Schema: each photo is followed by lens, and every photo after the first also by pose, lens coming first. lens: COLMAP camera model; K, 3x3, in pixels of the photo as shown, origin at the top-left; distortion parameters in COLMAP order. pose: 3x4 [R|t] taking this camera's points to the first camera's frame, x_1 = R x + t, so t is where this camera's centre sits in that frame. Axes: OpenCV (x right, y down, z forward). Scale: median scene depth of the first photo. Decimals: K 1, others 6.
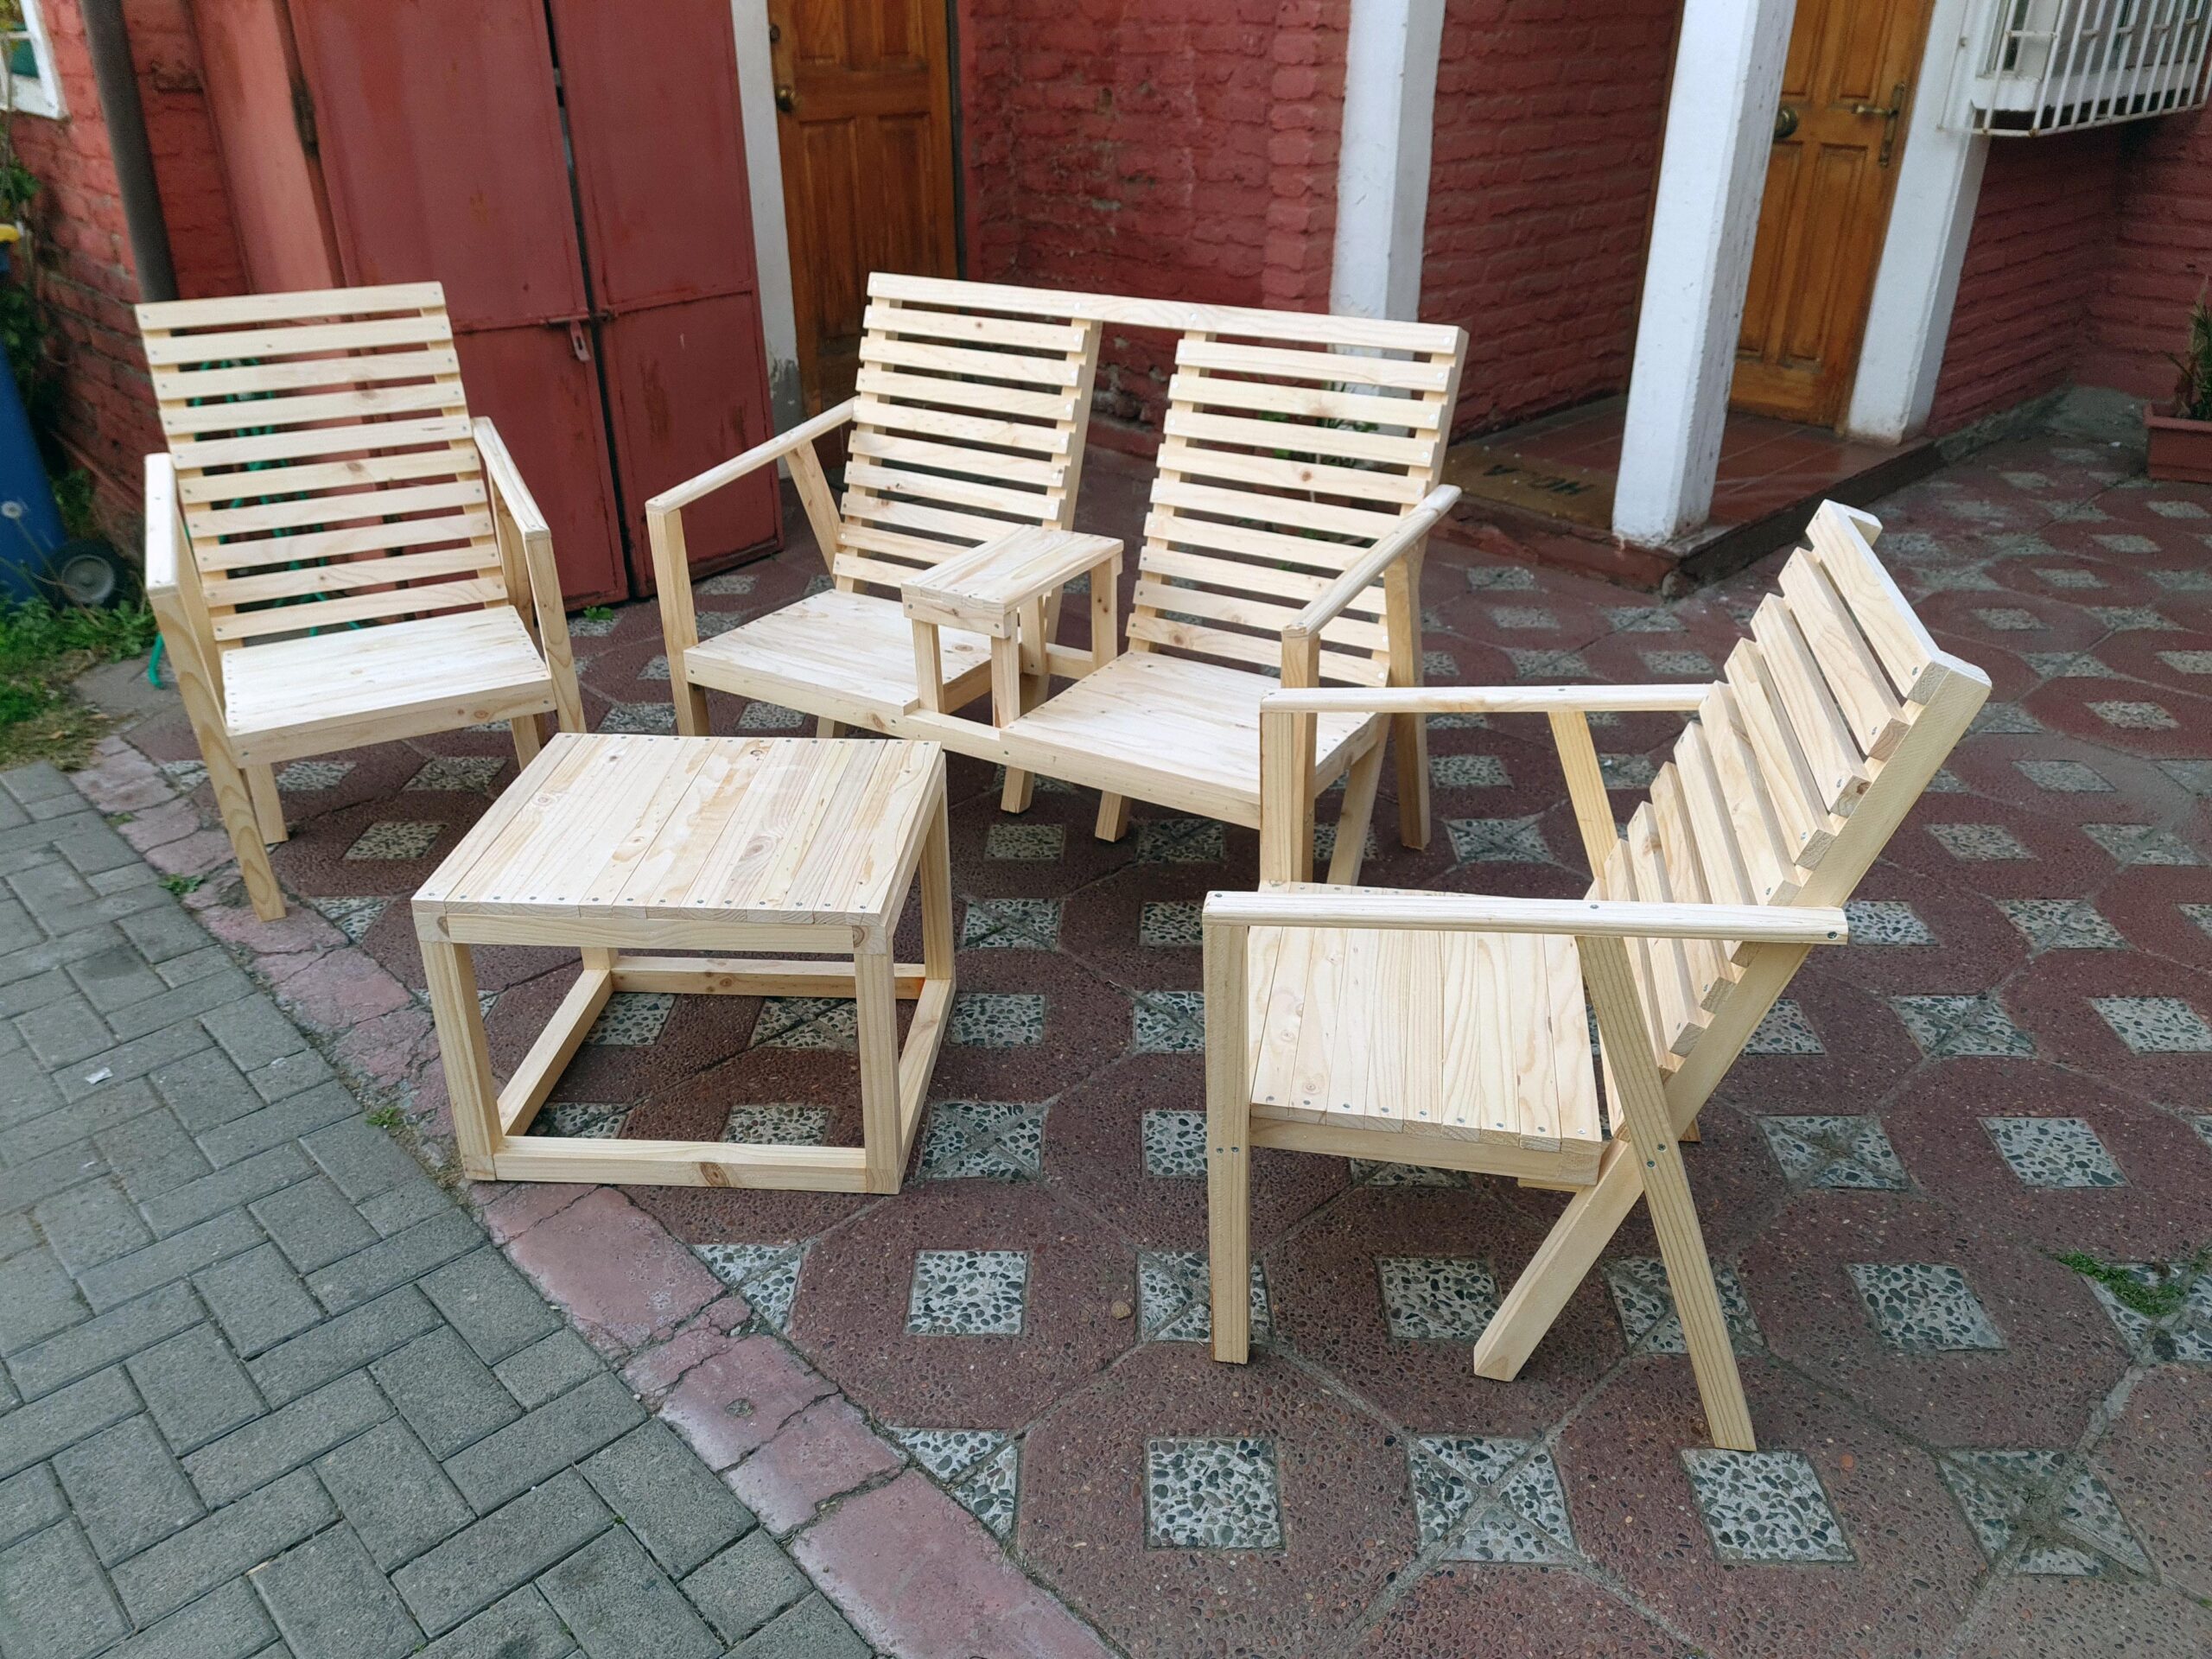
lens RADIAL K [[1658.3, 0, 1111.7], [0, 1658.3, 792.6], [0, 0, 1]] dist [0.061236, -0.058262]
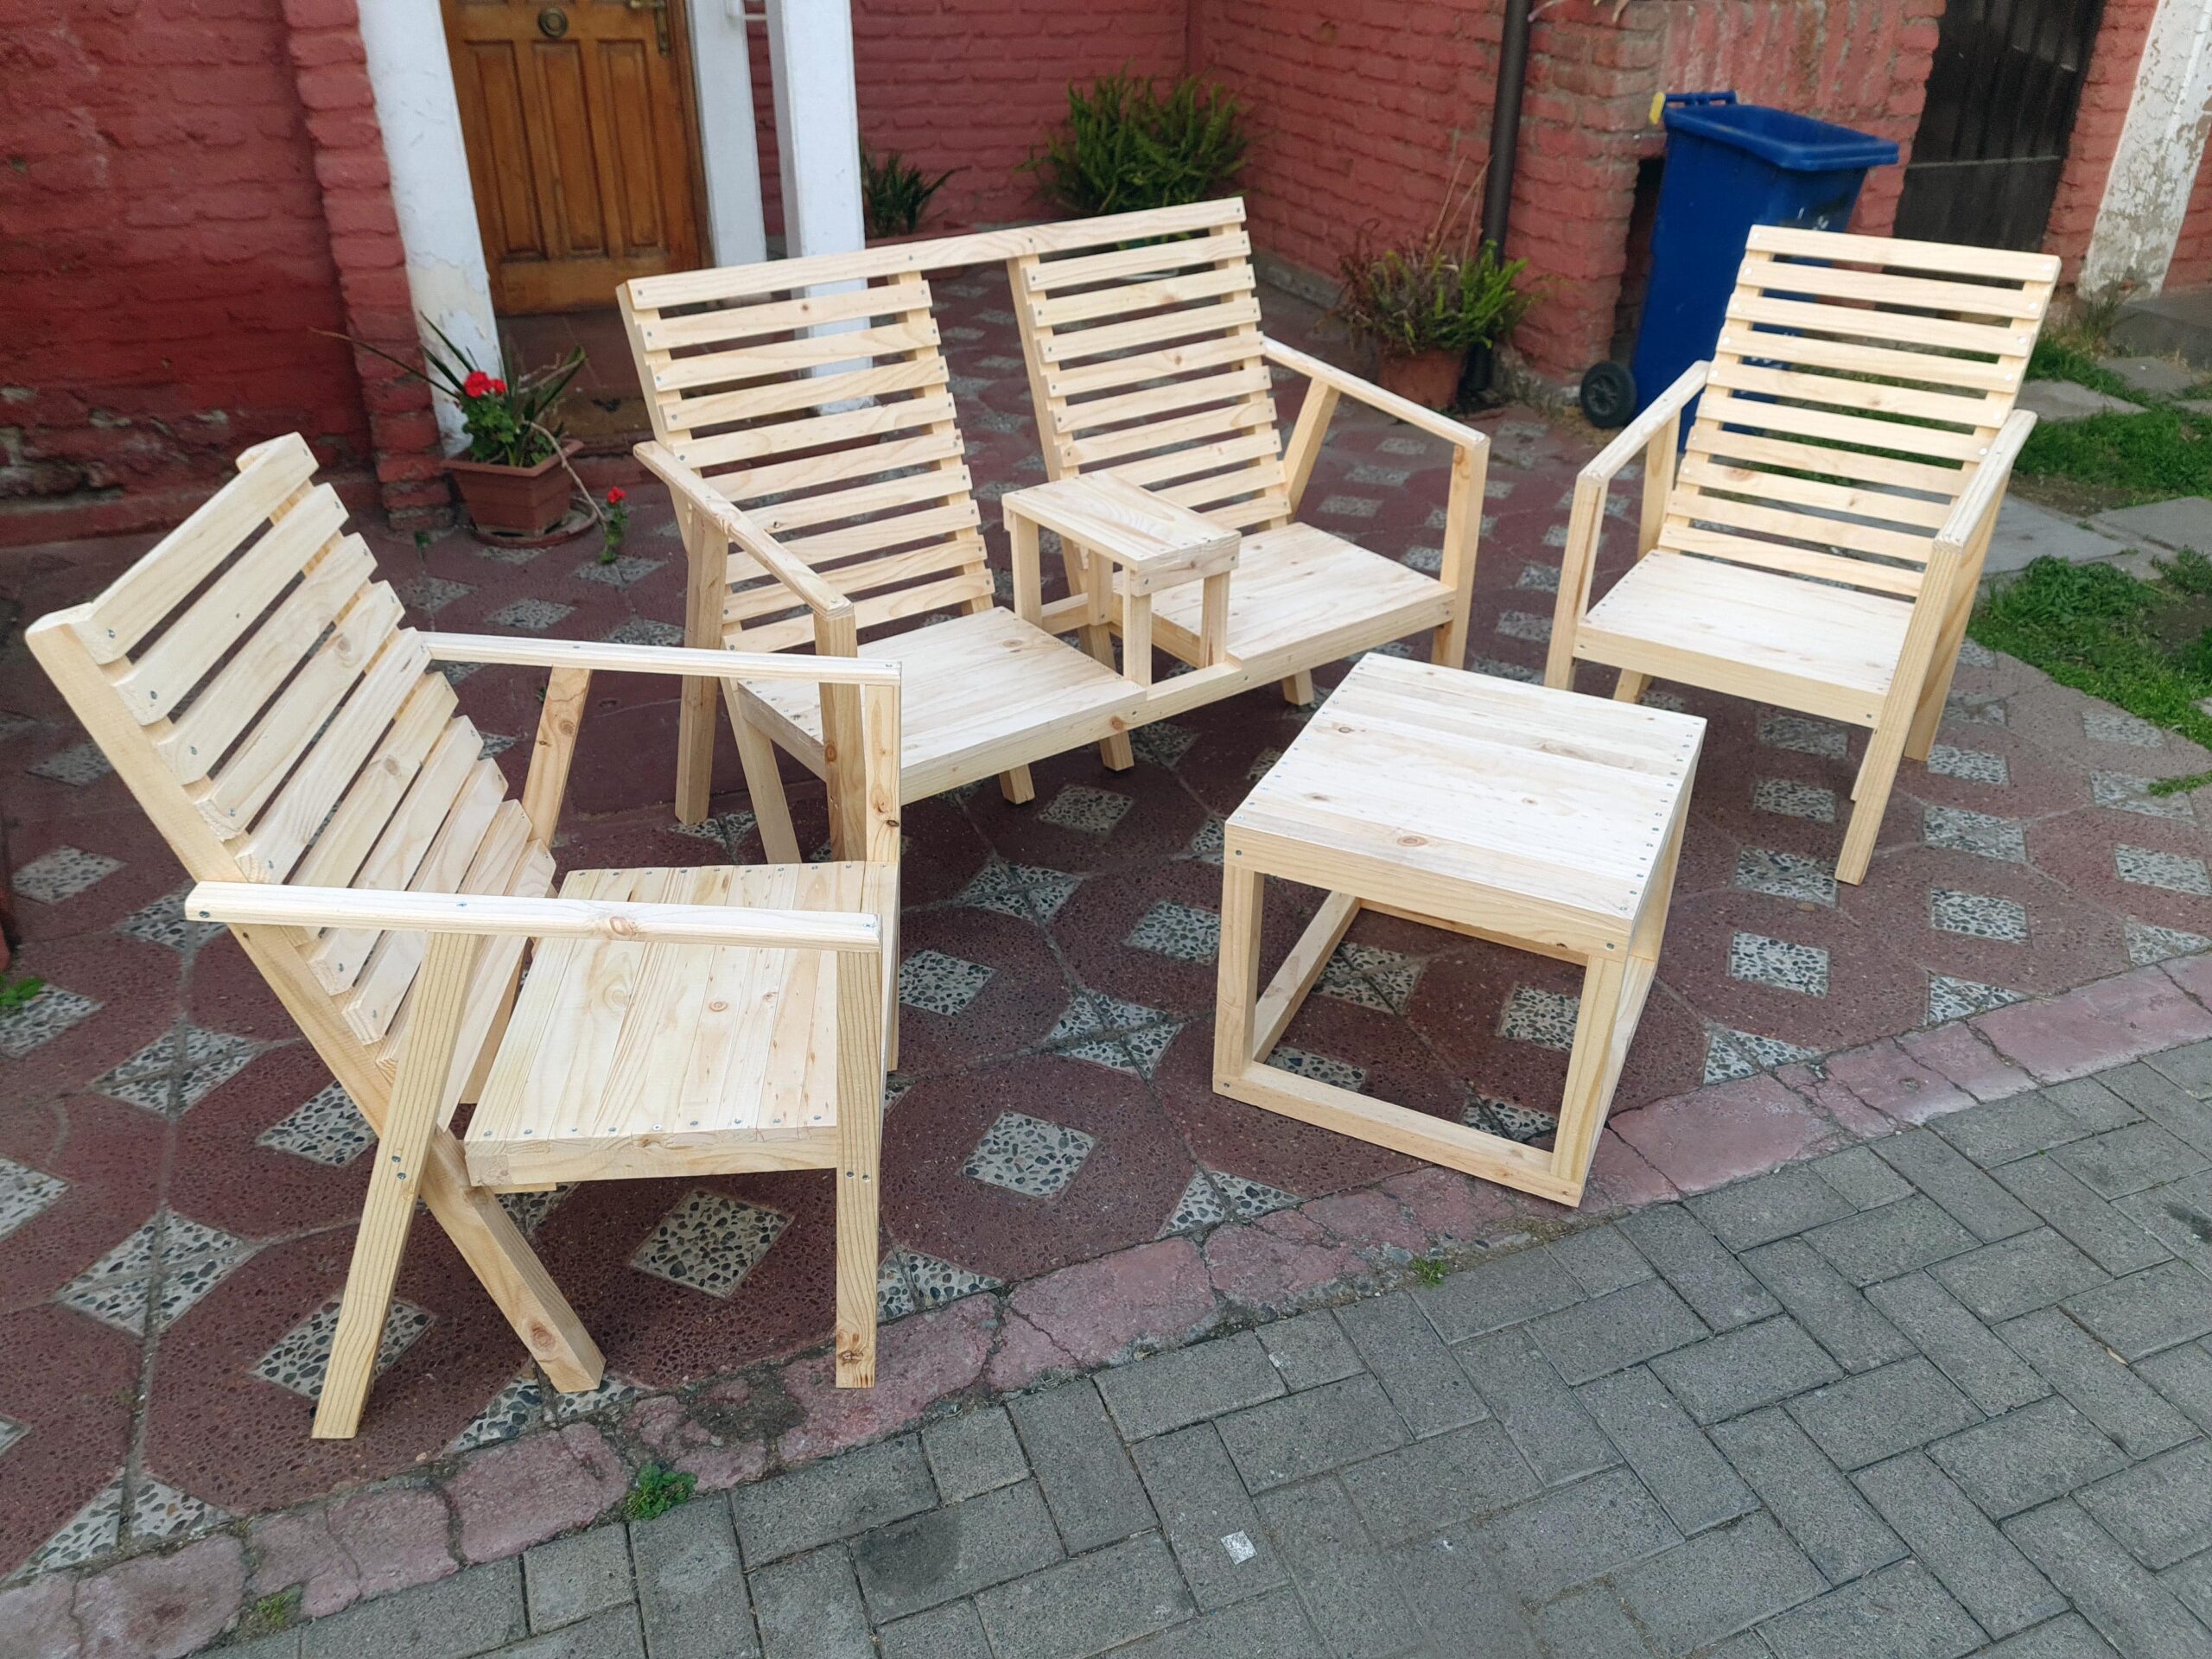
lens RADIAL K [[1658.3, 0, 1111.7], [0, 1658.3, 792.6], [0, 0, 1]] dist [0.061236, -0.058262]
pose [[0.375071, -0.444885, 0.813264, -0.924495], [0.399237, 0.869303, 0.291415, -0.283982], [-0.836619, 0.215384, 0.503665, 0.561300]]
